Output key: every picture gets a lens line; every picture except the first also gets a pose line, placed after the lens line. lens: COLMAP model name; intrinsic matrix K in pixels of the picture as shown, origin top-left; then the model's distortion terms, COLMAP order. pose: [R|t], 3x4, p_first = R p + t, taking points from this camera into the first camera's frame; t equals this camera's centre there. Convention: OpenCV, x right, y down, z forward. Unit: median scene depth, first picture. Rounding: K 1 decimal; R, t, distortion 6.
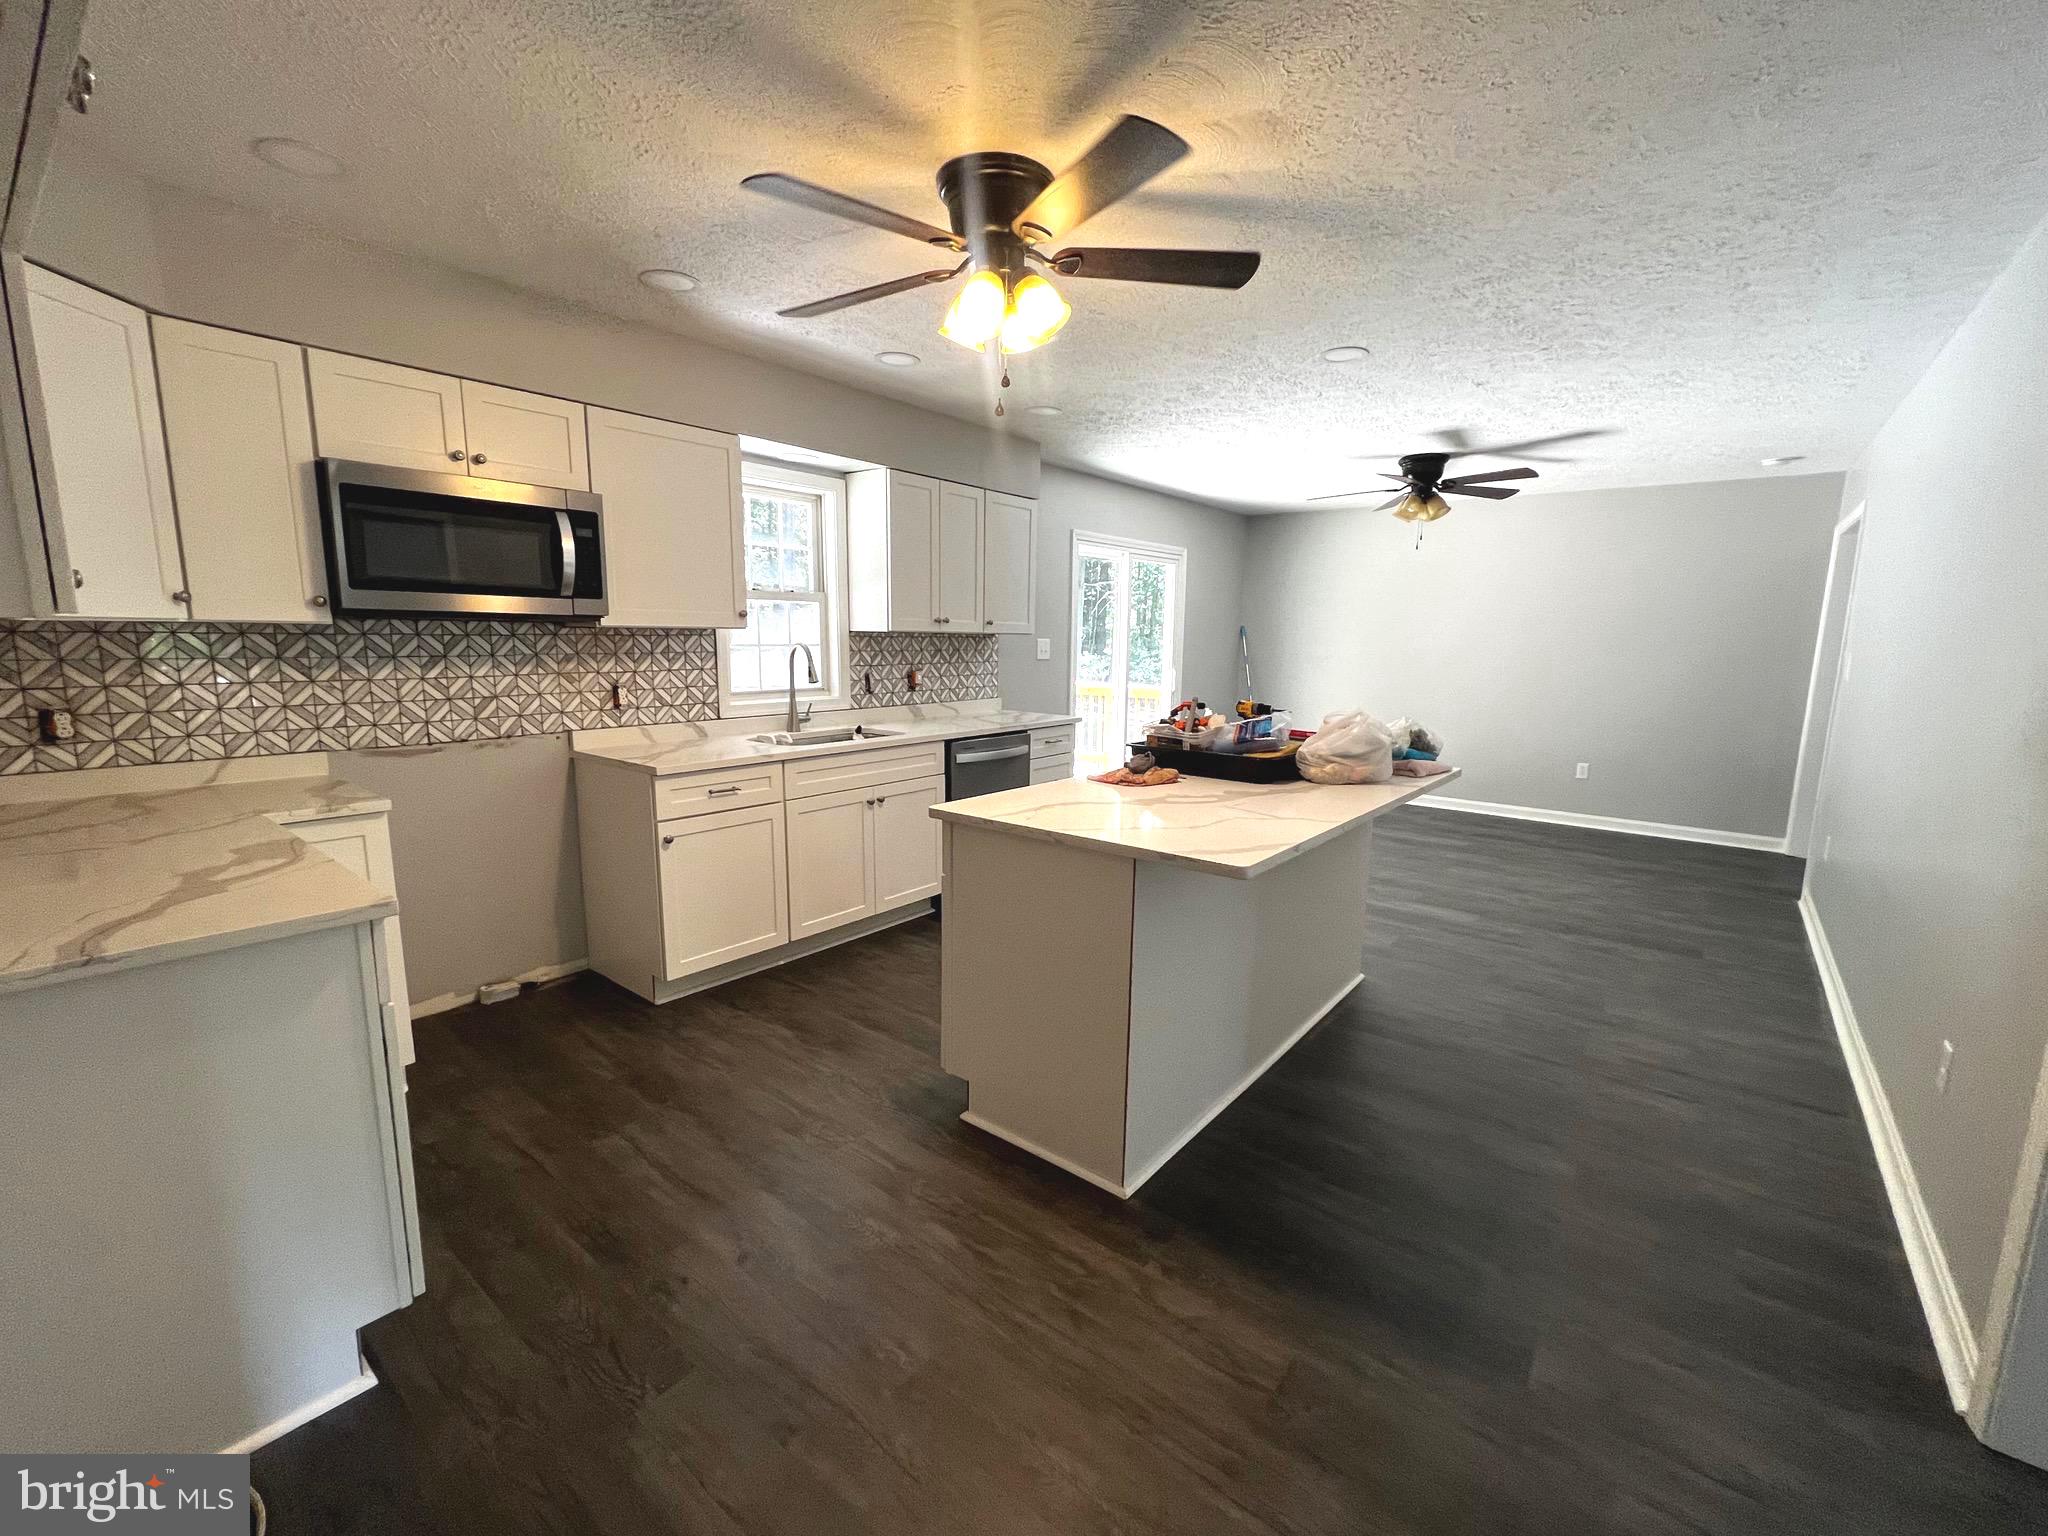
lens RADIAL K [[857.6, 0, 1023.7], [0, 857.6, 772.6], [0, 0, 1]] dist [-0.002857, -0.000303]
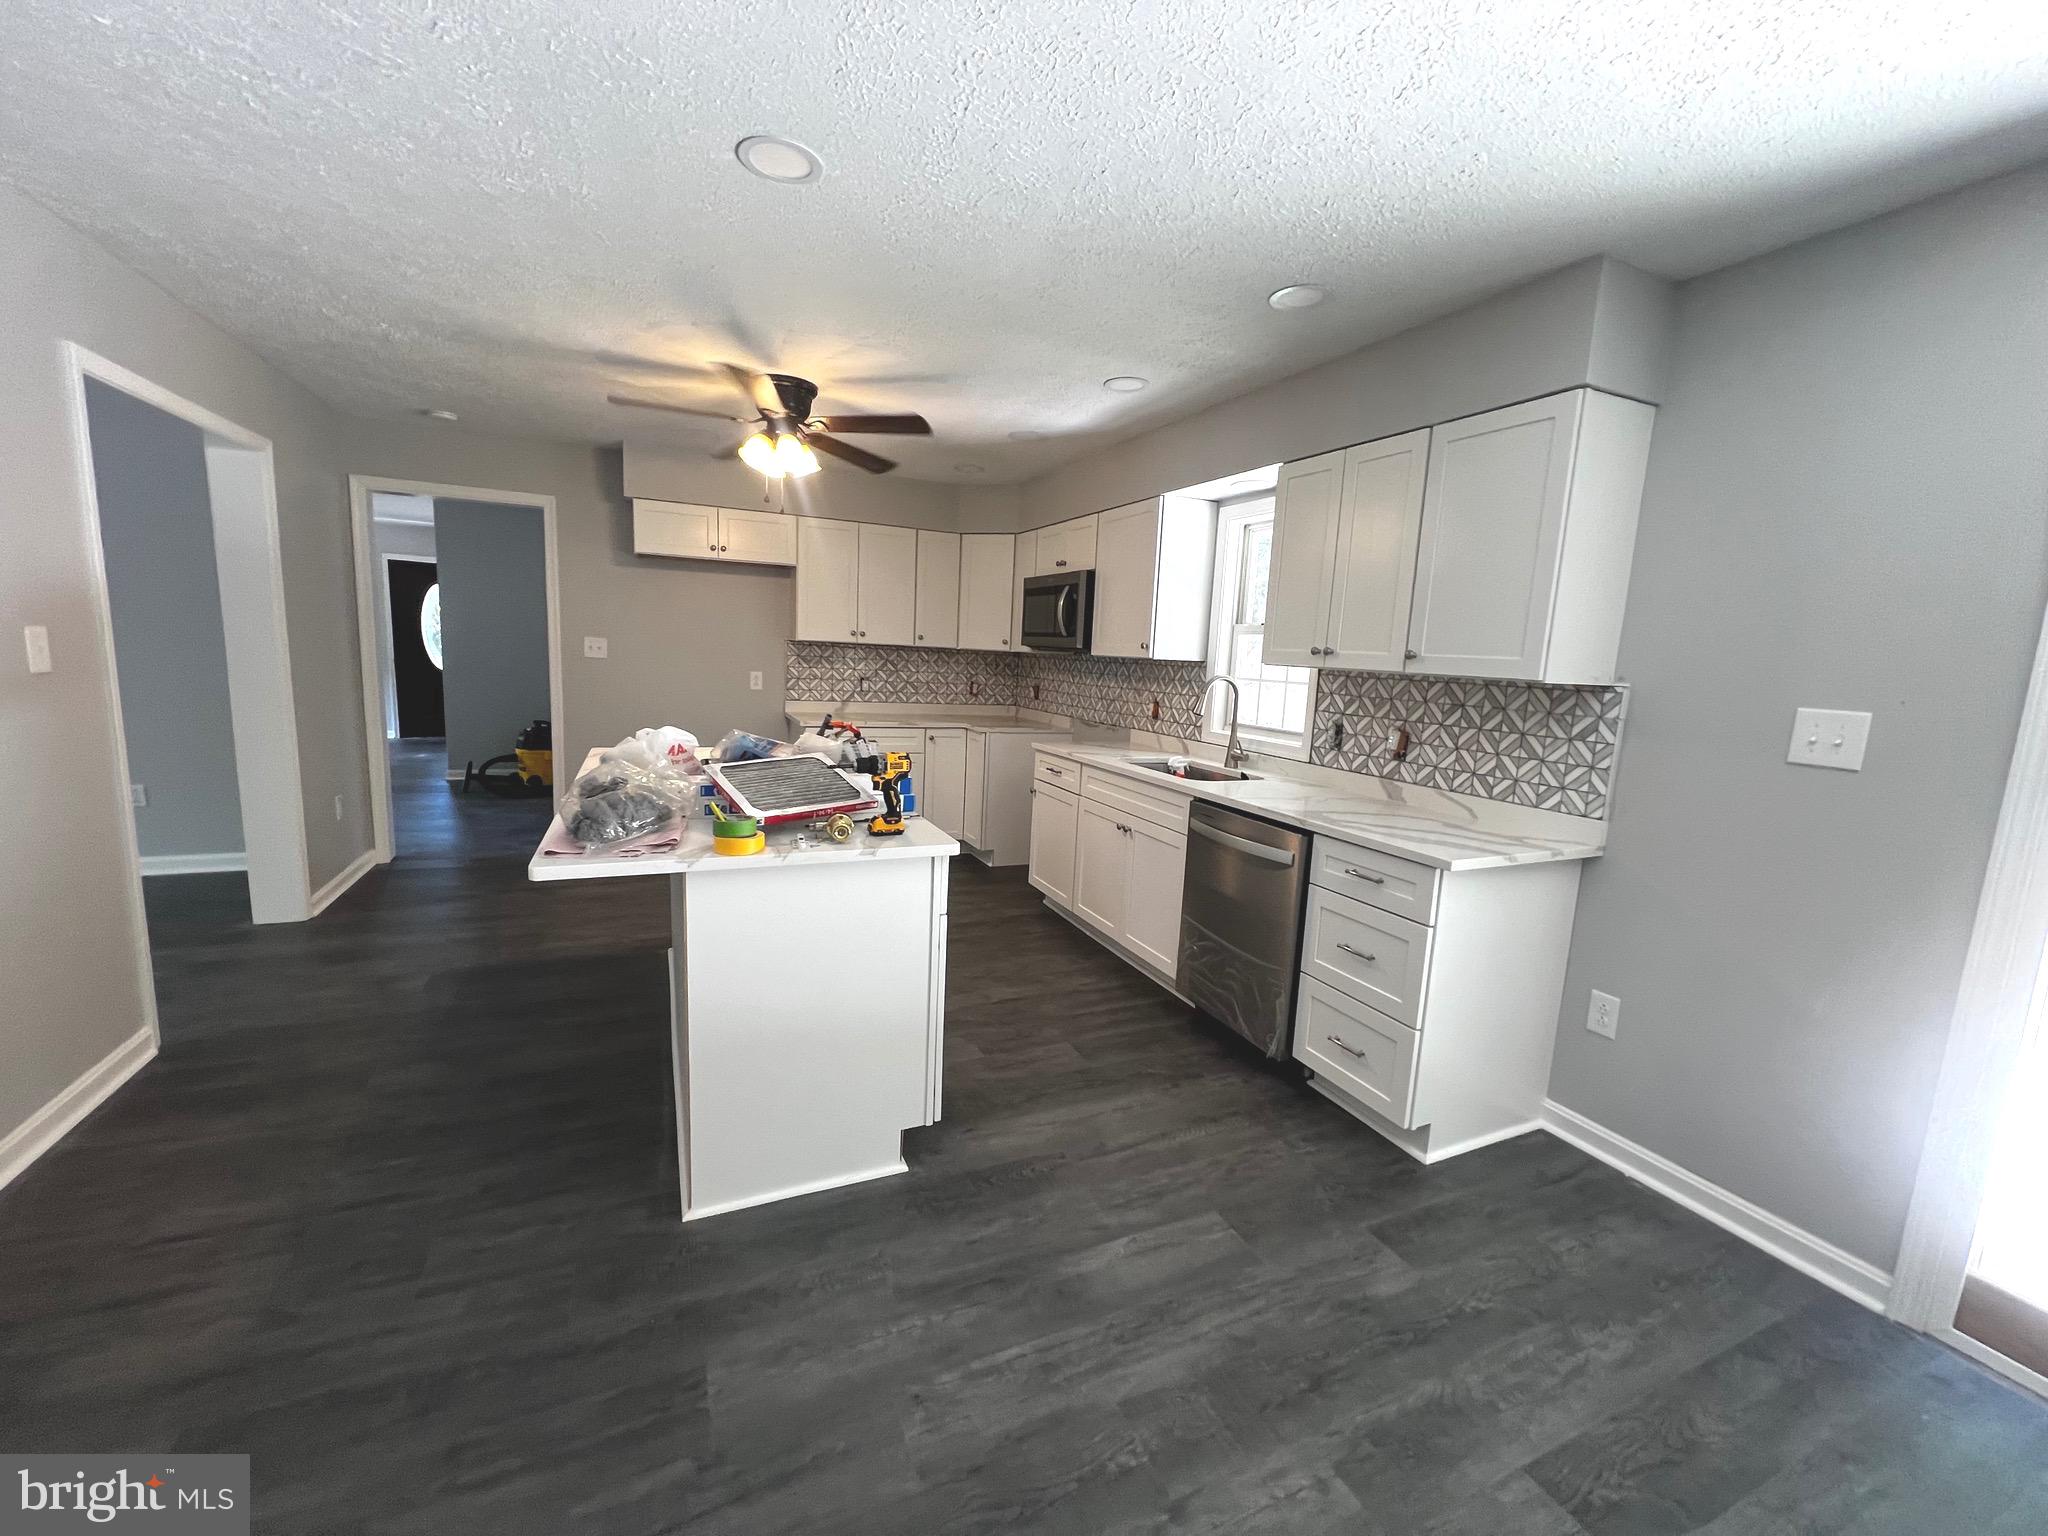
lens RADIAL K [[816.8, 0, 1026.7], [0, 816.8, 773.9], [0, 0, 1]] dist [-0.013840, -0.000005]
pose [[-0.448853, 0.092679, -0.888787, 0.741342], [-0.201873, 0.958379, 0.201885, -0.203012], [0.870505, 0.270038, -0.411462, 1.328886]]
